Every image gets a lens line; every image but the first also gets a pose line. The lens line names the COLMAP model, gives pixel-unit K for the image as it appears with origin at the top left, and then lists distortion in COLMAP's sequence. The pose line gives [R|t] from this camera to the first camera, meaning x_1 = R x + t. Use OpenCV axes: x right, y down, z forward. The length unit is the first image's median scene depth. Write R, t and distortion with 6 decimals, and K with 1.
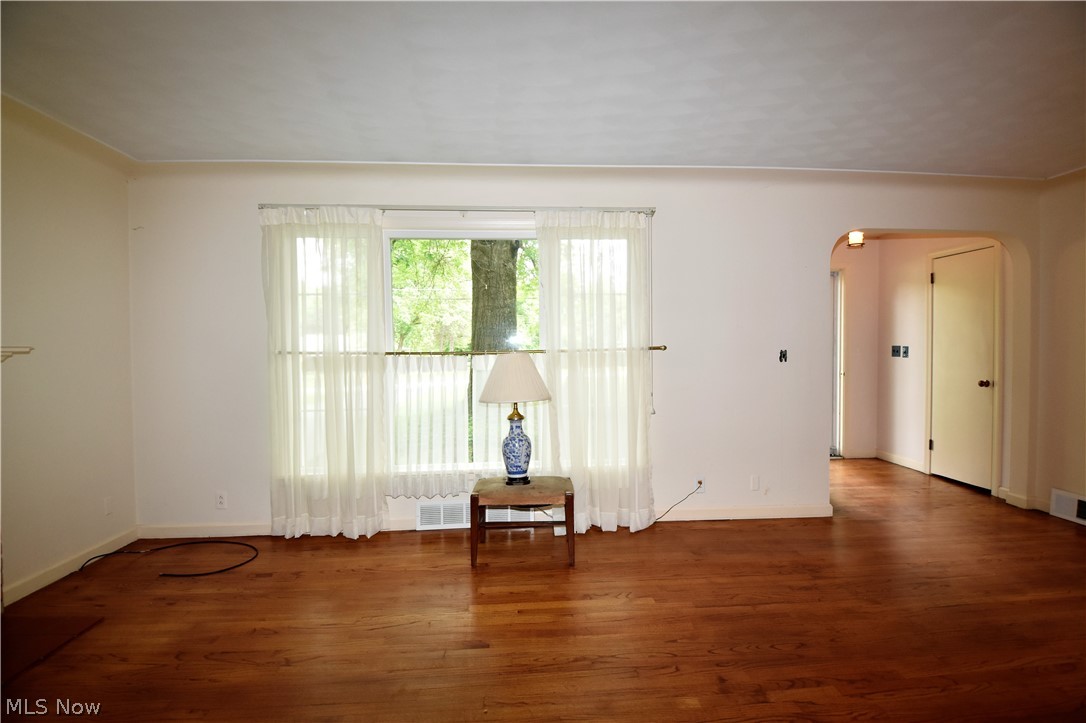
lens RADIAL K [[490.8, 0, 549.6], [0, 490.8, 354.2], [0, 0, 1]] dist [0.002710, -0.010260]
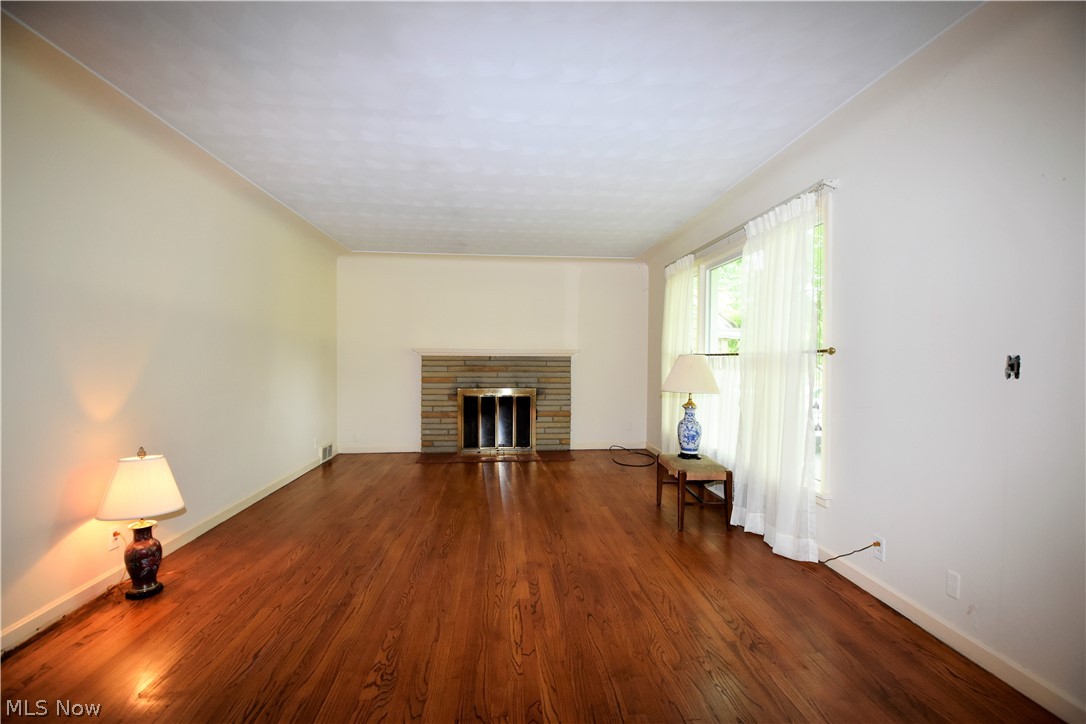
lens RADIAL K [[490.8, 0, 549.6], [0, 490.8, 354.7], [0, 0, 1]] dist [0.002710, -0.010260]
pose [[0.025123, 0.007944, -0.999653, 1.077195], [-0.019129, 0.999789, 0.007464, -0.004274], [0.999501, 0.018935, 0.025270, 0.558104]]
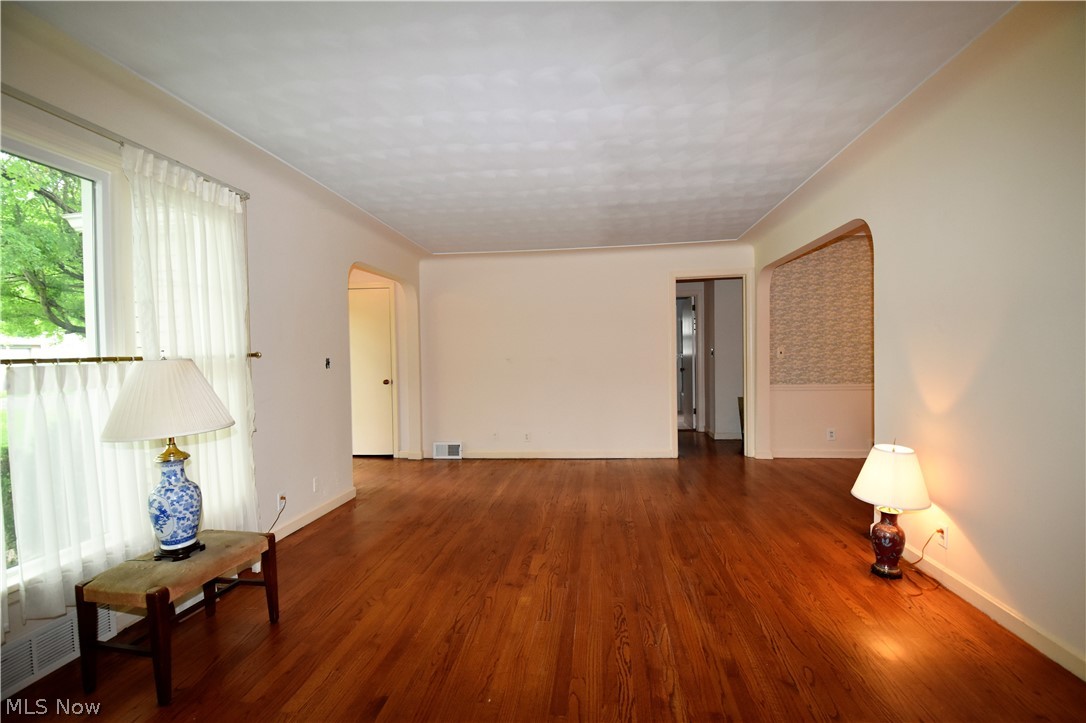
lens RADIAL K [[490.8, 0, 549.6], [0, 490.8, 354.2], [0, 0, 1]] dist [0.002710, -0.010260]
pose [[0.168271, 0.005670, 0.985725, -0.584806], [0.030539, 0.999473, -0.010962, 0.011916], [-0.985268, 0.031947, 0.168009, 0.357442]]
